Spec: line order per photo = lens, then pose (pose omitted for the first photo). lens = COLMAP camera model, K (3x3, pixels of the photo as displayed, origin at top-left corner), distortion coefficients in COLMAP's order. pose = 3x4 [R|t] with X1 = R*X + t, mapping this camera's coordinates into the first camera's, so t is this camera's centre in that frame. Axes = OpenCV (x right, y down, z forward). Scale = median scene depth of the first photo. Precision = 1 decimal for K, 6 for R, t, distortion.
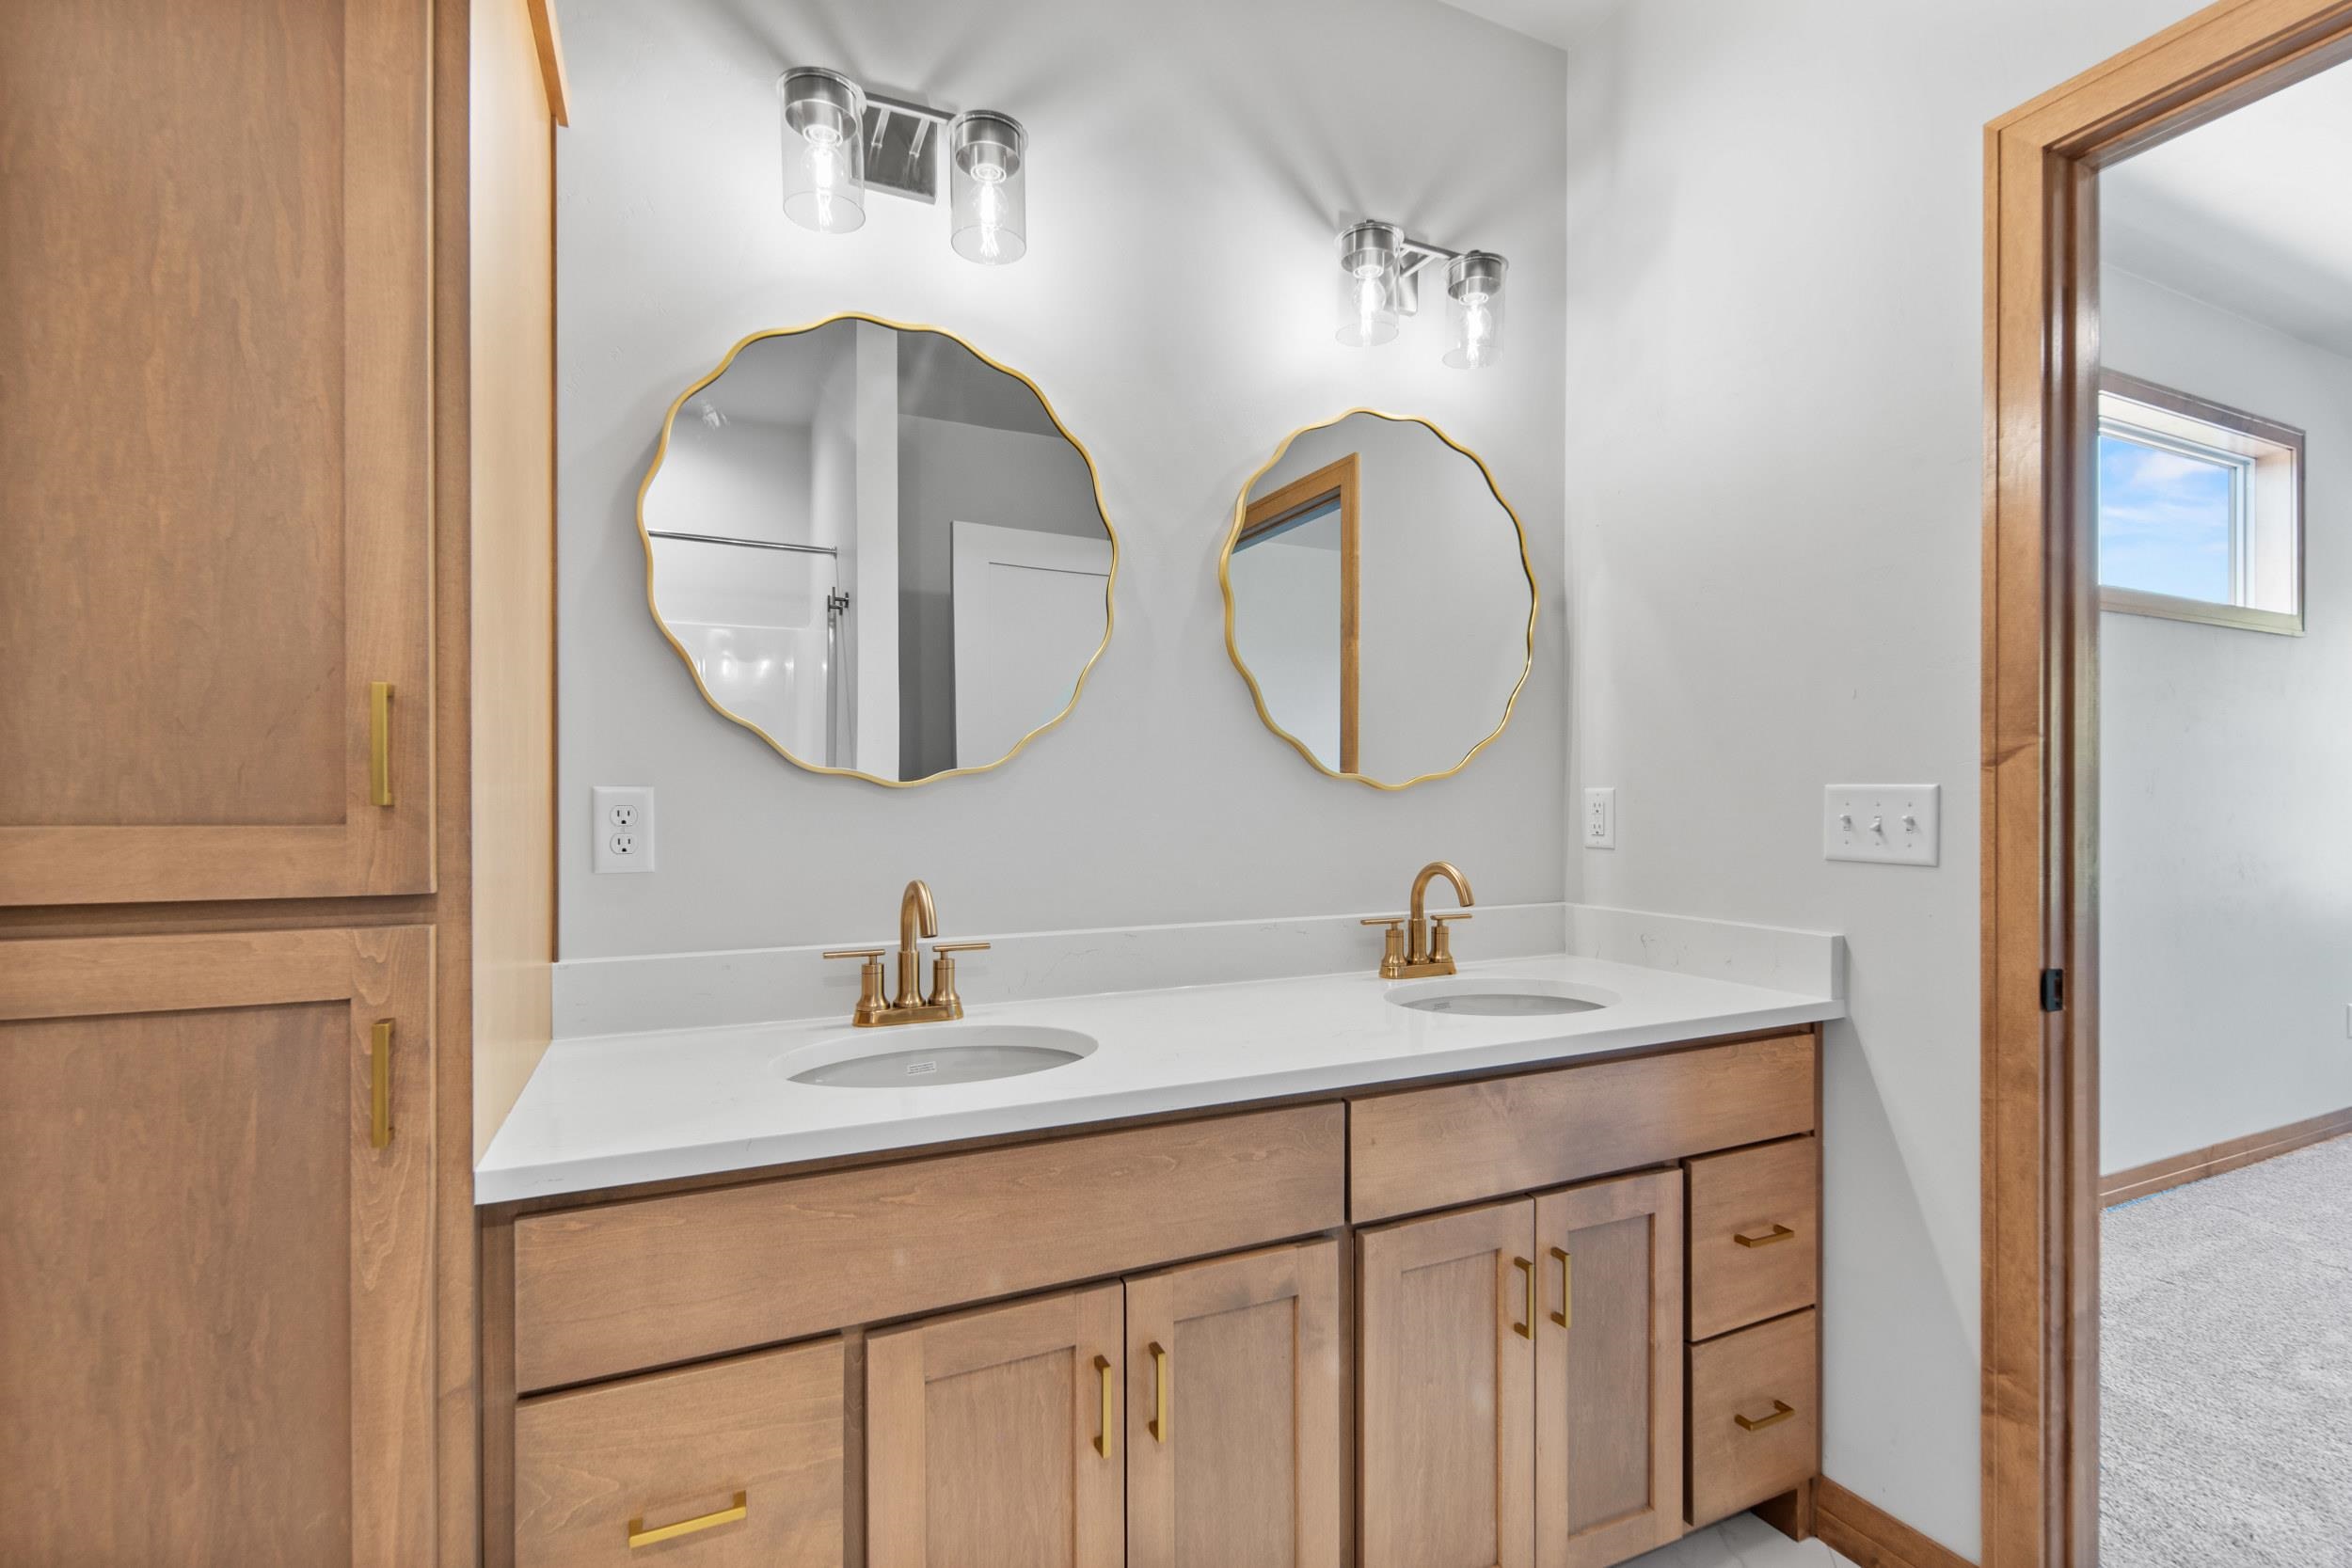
lens RADIAL K [[1050.7, 0, 1174.7], [0, 1050.7, 790.1], [0, 0, 1]] dist [0.005507, -0.001858]
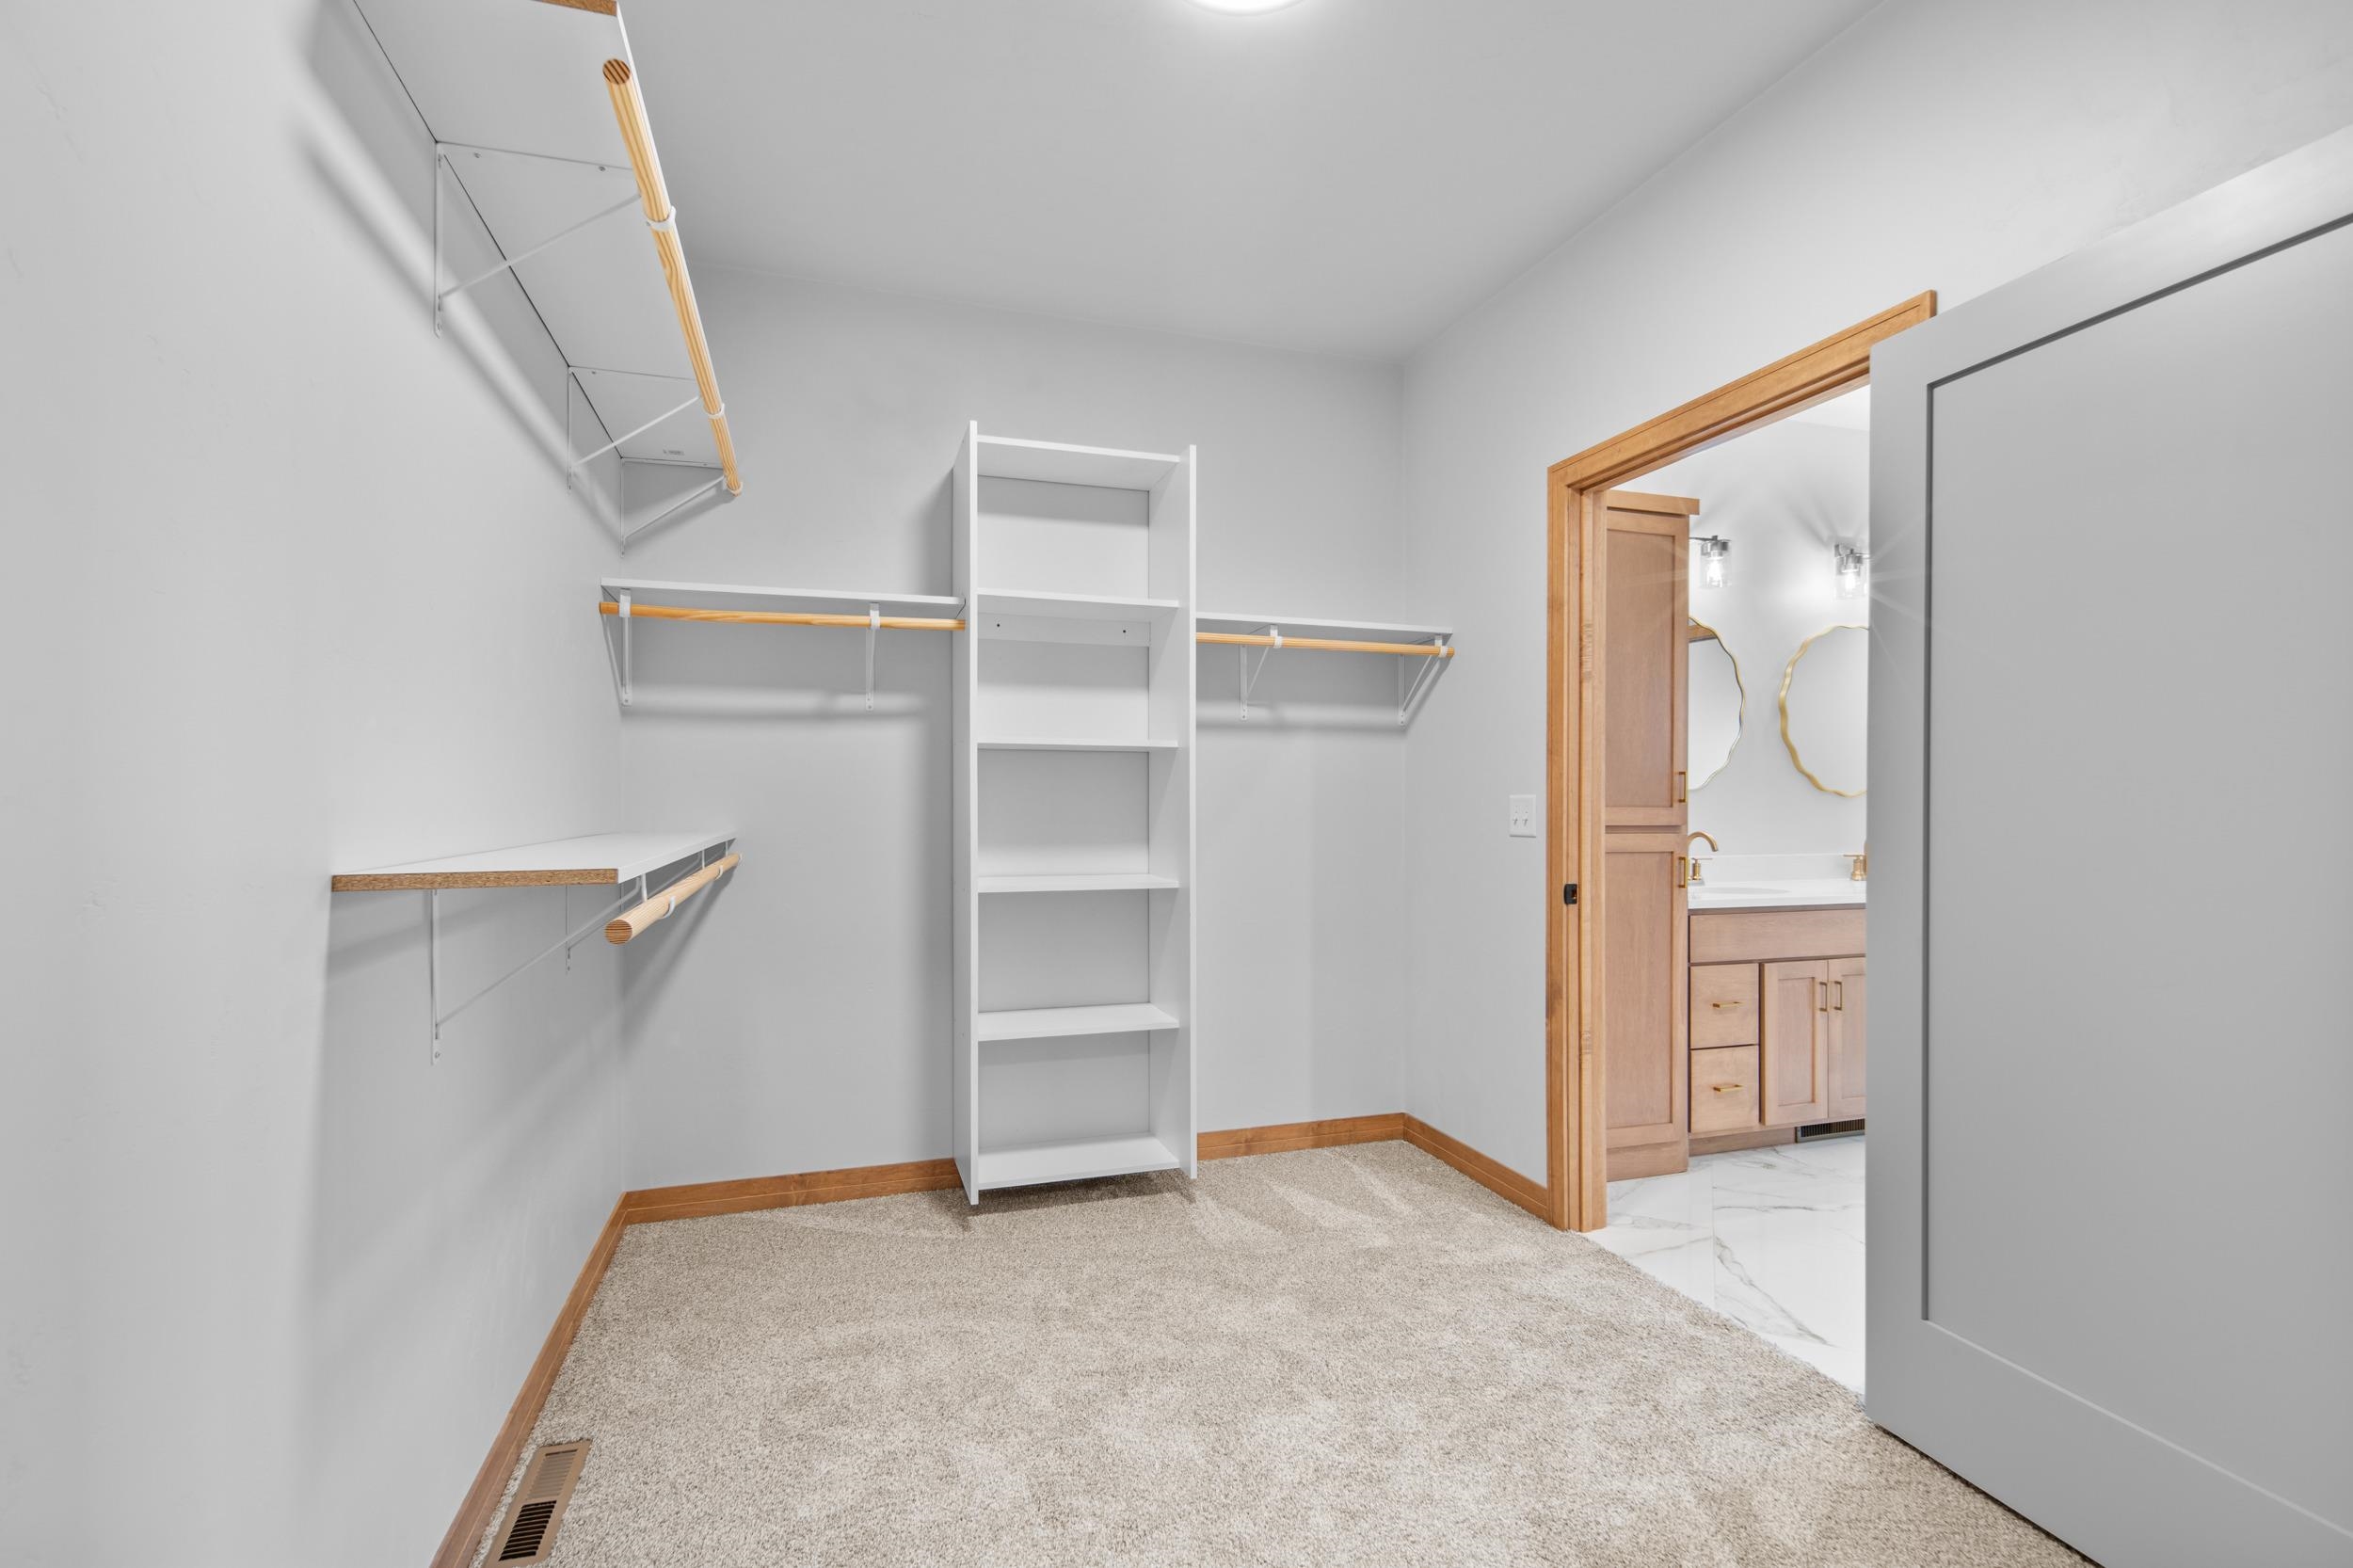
lens RADIAL K [[1051.2, 0, 1177.5], [0, 1051.2, 792.2], [0, 0, 1]] dist [0.005507, -0.001858]
pose [[0.993857, -0.000200, -0.110670, -1.568723], [-0.000132, 0.999996, -0.002995, -0.004244], [0.110670, 0.002992, 0.993853, -2.220712]]
